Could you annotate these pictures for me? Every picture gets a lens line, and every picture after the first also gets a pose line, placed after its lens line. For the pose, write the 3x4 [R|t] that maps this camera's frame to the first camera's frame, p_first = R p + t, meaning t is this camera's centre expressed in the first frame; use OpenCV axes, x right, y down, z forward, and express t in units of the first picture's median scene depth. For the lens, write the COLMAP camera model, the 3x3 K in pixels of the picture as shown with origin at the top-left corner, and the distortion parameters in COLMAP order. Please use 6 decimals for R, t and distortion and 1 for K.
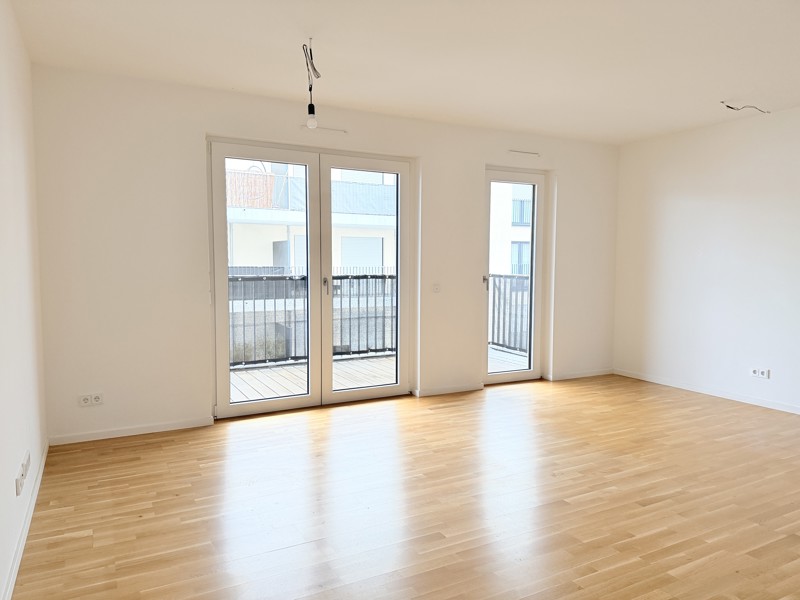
lens RADIAL K [[557.0, 0, 385.1], [0, 557.0, 306.3], [0, 0, 1]] dist [0.045821, -0.030479]
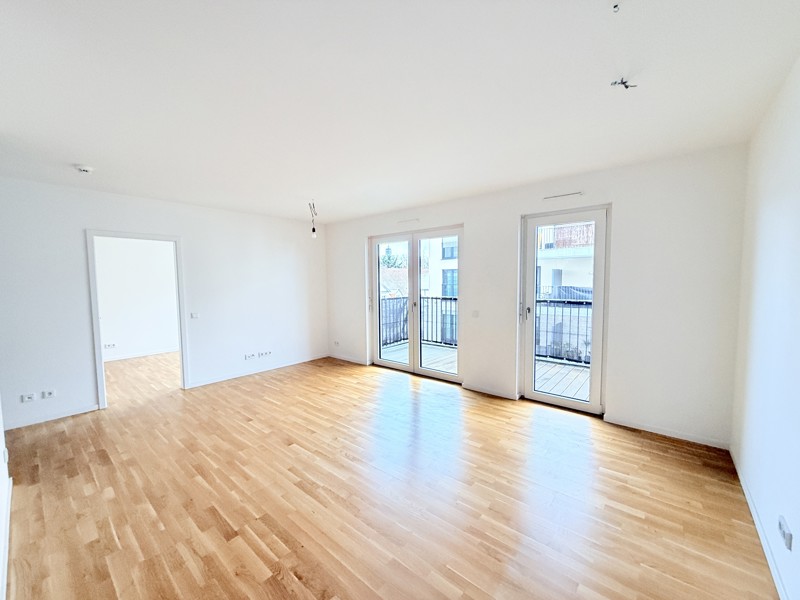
lens RADIAL K [[318.1, 0, 403.9], [0, 318.1, 301.0], [0, 0, 1]] dist [0.010279, 0.000326]
pose [[0.384957, 0.053169, -0.921402, 0.969812], [-0.062865, 0.997531, 0.031297, -0.100802], [0.920791, 0.045876, 0.387350, 0.676743]]
